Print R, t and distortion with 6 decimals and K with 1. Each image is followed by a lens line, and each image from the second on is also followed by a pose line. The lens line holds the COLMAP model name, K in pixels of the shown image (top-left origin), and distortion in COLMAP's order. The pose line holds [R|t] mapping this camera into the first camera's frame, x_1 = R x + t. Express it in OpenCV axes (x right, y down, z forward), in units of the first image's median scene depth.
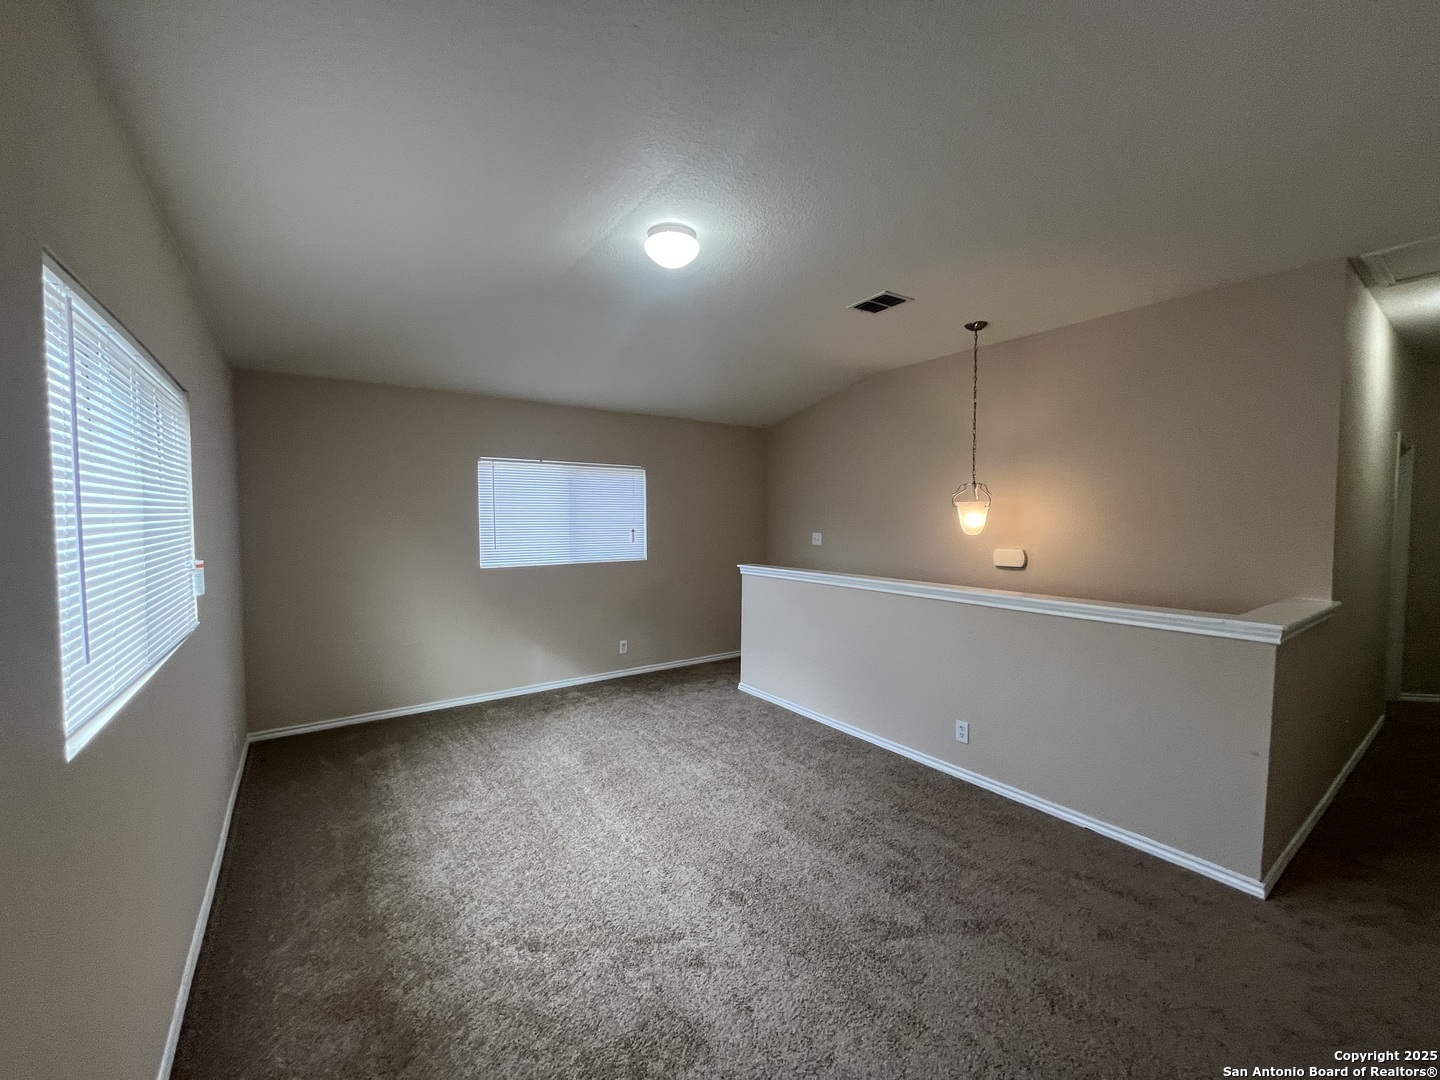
lens RADIAL K [[577.0, 0, 720.0], [0, 577.0, 540.0], [0, 0, 1]] dist [-0.000383, -0.000013]
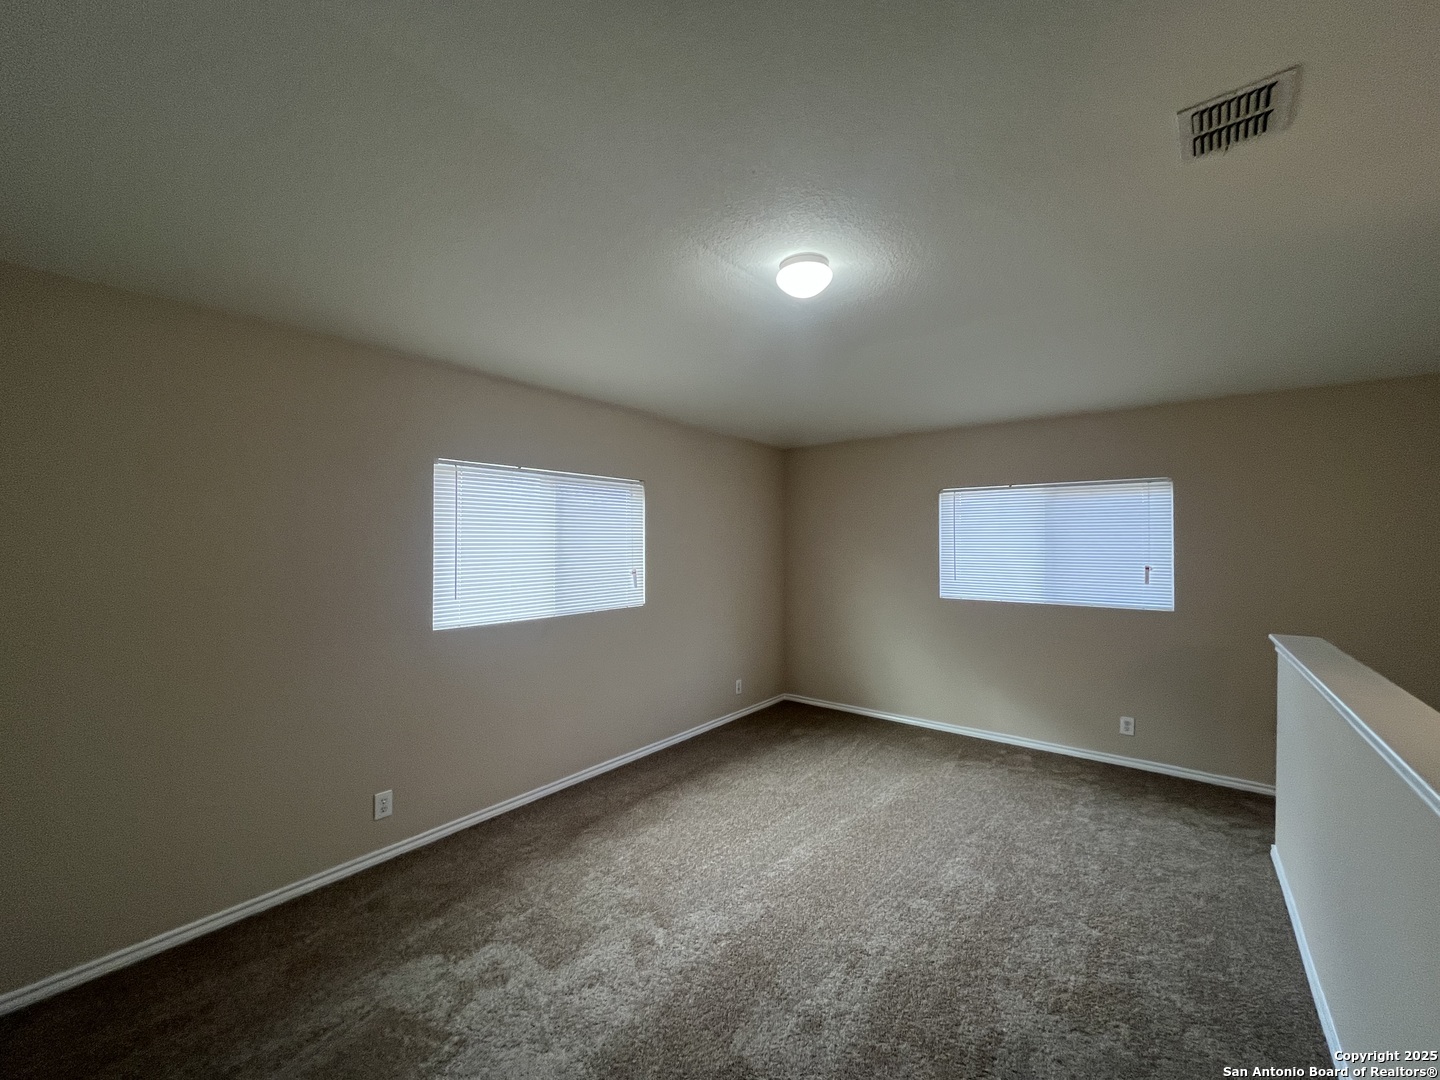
lens RADIAL K [[577.0, 0, 720.0], [0, 577.0, 540.0], [0, 0, 1]] dist [-0.000383, -0.000013]
pose [[0.284116, -0.006167, -0.958770, 0.475079], [-0.043615, 0.998861, -0.019350, -0.017130], [0.957797, 0.047314, 0.283523, 0.346816]]
